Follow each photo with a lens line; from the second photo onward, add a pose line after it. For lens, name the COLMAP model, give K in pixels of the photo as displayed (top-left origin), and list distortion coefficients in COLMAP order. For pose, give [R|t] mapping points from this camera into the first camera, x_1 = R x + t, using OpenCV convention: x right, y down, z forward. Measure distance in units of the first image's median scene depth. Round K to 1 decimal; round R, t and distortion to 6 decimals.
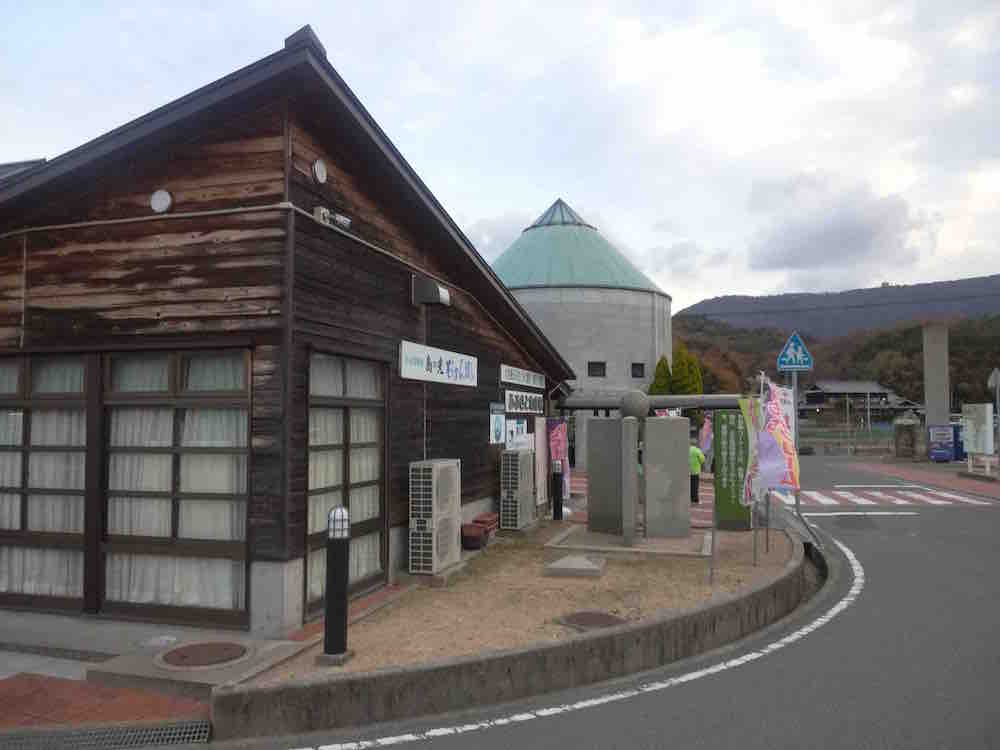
lens RADIAL K [[778.7, 0, 504.8], [0, 778.7, 378.8], [0, 0, 1]] dist [0.010892, -0.037130]
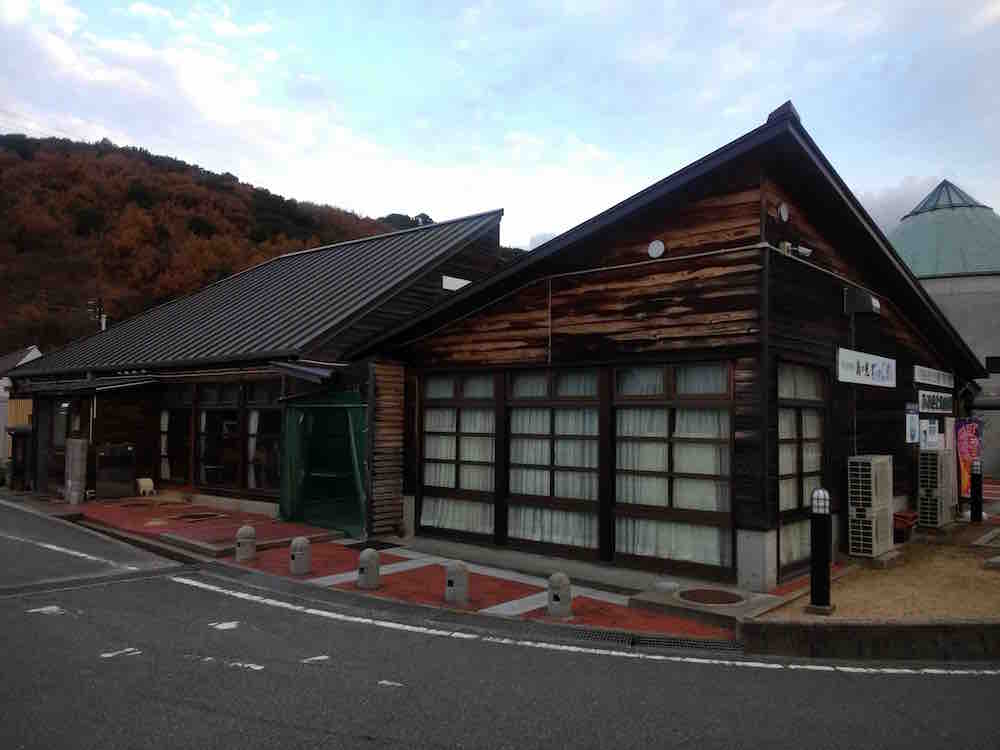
lens RADIAL K [[778.7, 0, 493.0], [0, 778.7, 384.5], [0, 0, 1]] dist [0.010892, -0.037130]
pose [[0.906102, -0.009610, -0.422951, -0.138413], [0.013445, 0.999891, 0.006084, -0.012701], [0.422846, -0.011200, 0.906132, -0.292454]]
